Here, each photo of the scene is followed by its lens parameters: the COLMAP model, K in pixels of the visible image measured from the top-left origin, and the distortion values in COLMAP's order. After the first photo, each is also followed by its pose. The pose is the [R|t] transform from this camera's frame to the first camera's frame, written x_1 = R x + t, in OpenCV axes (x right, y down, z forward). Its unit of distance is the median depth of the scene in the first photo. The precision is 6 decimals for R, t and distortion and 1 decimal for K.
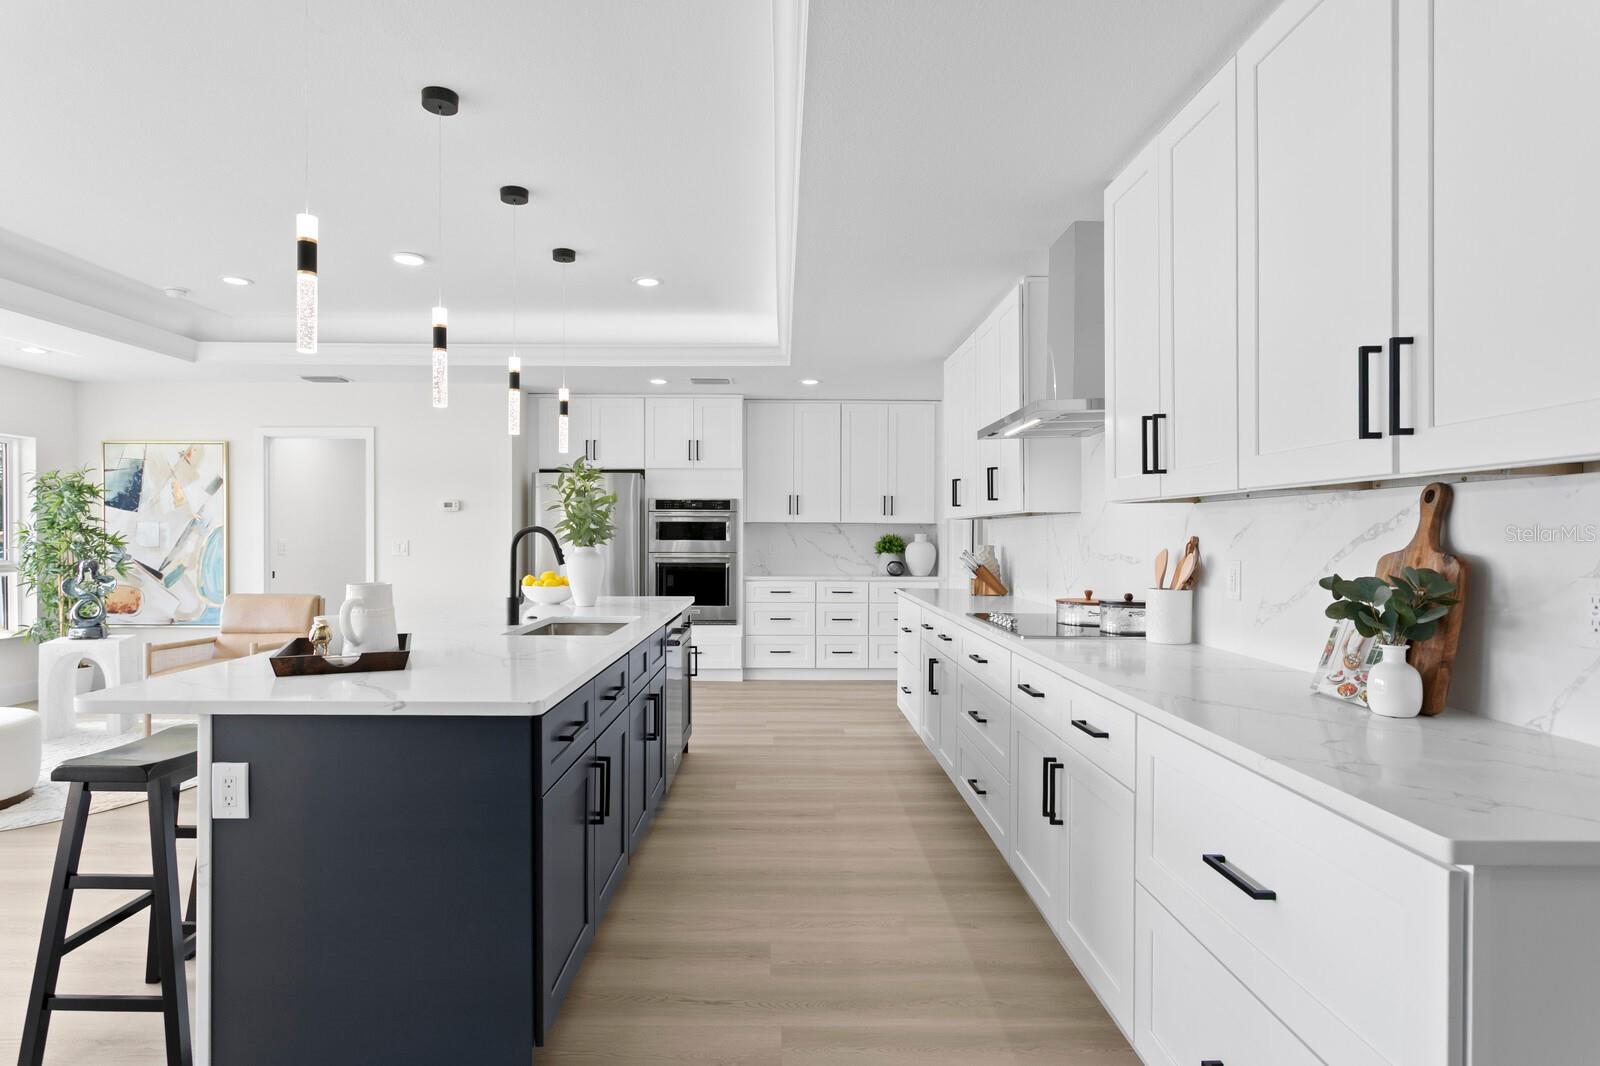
lens RADIAL K [[871.0, 0, 793.7], [0, 871.0, 537.8], [0, 0, 1]] dist [-0.014952, 0.007706]
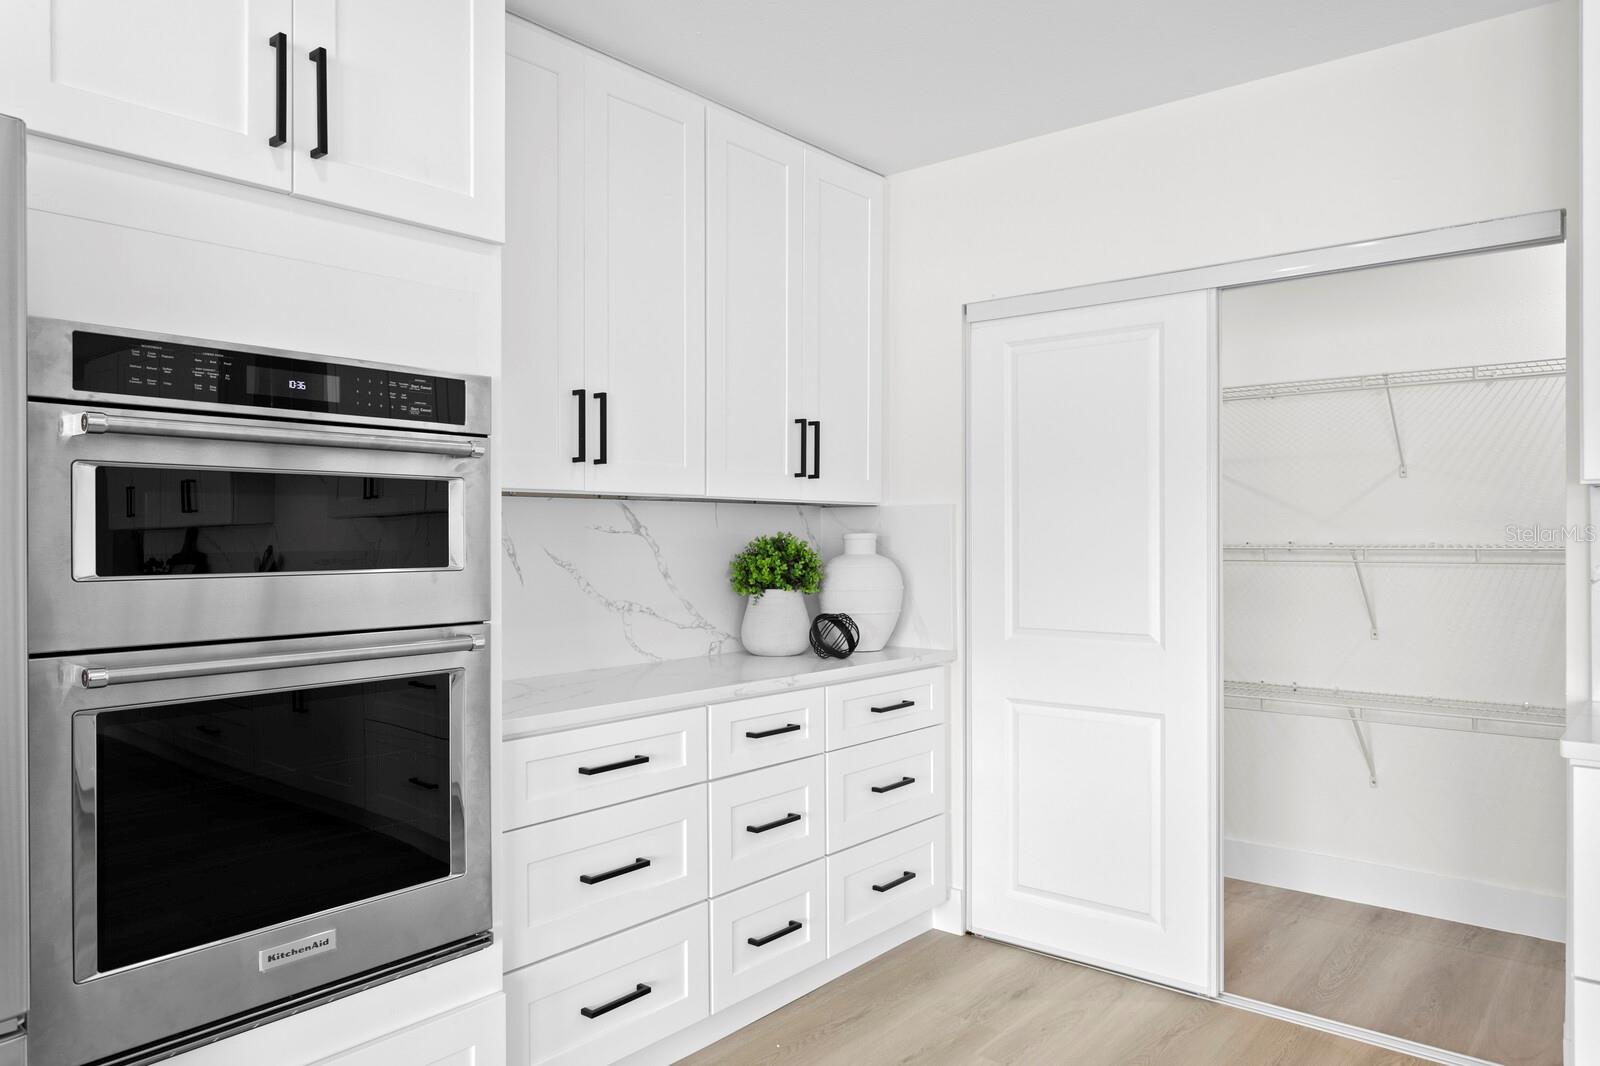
lens RADIAL K [[1097.6, 0, 799.3], [0, 1097.6, 537.1], [0, 0, 1]] dist [0.002119, -0.000326]
pose [[0.653123, -0.007093, 0.757218, -1.393396], [0.007397, 0.999968, 0.002987, -0.028581], [-0.757215, 0.003650, 0.653155, 4.722852]]
